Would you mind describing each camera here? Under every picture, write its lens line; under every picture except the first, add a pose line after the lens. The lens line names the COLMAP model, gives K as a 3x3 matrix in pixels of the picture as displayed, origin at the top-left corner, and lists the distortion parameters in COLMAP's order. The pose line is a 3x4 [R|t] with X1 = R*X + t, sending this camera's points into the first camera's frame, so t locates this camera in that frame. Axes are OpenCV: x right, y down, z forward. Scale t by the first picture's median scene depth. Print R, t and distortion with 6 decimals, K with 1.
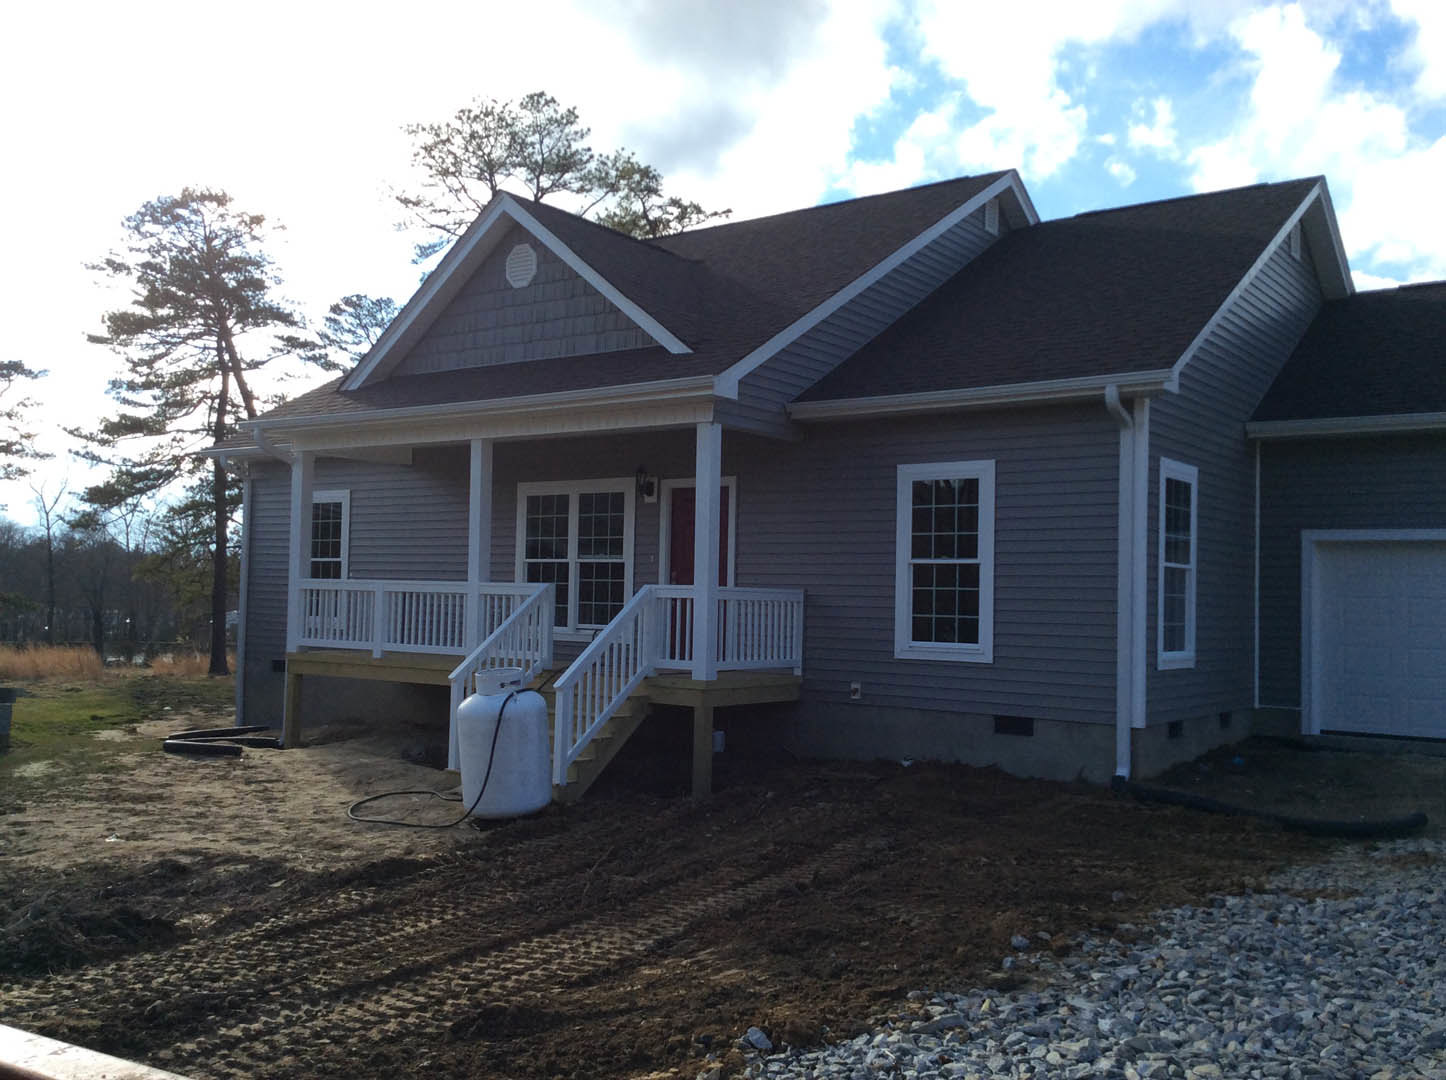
lens RADIAL K [[1290.5, 0, 715.7], [0, 1290.5, 552.0], [0, 0, 1]] dist [0.205901, -0.400871]
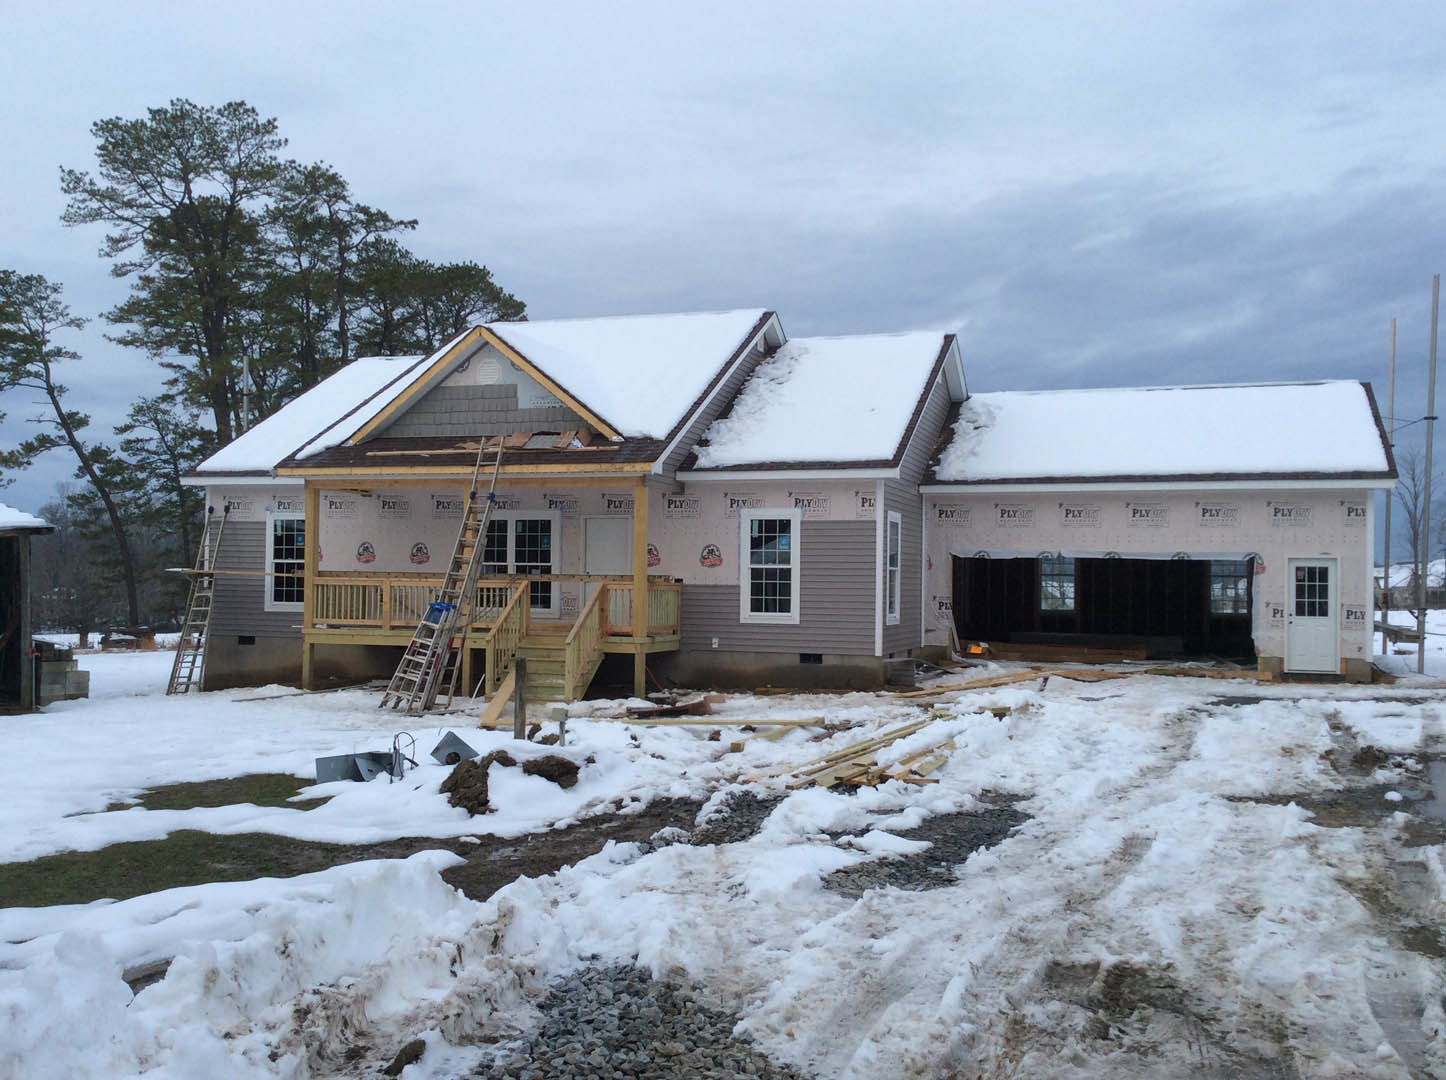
lens RADIAL K [[1353.1, 0, 724.9], [0, 1353.1, 581.1], [0, 0, 1]] dist [0.042994, -0.004071]
pose [[0.951269, -0.004890, 0.308325, -0.401458], [-0.006081, 0.999382, 0.034611, -0.032065], [-0.308304, -0.034799, 0.950651, -0.635077]]
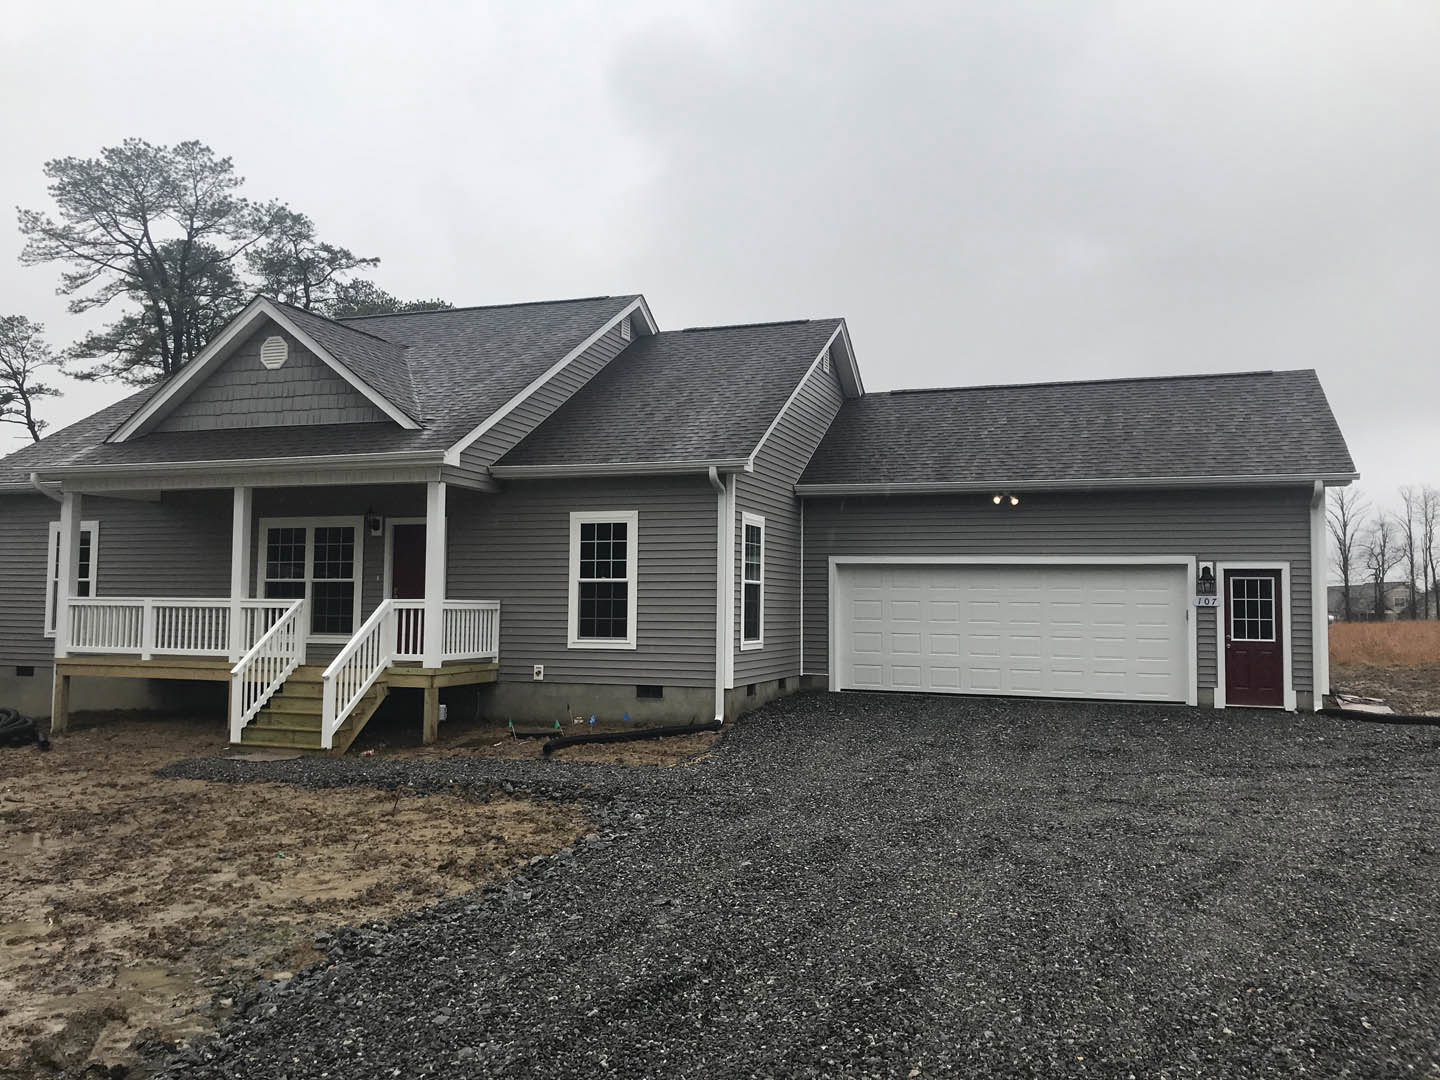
lens RADIAL K [[1220.8, 0, 720.0], [0, 1220.8, 540.0], [0, 0, 1]] dist [0.003051, 0.001215]
pose [[0.953138, 0.002940, 0.302522, -0.100200], [0.002967, 0.999814, -0.019064, -0.010005], [-0.302521, 0.019068, 0.952952, -0.298091]]
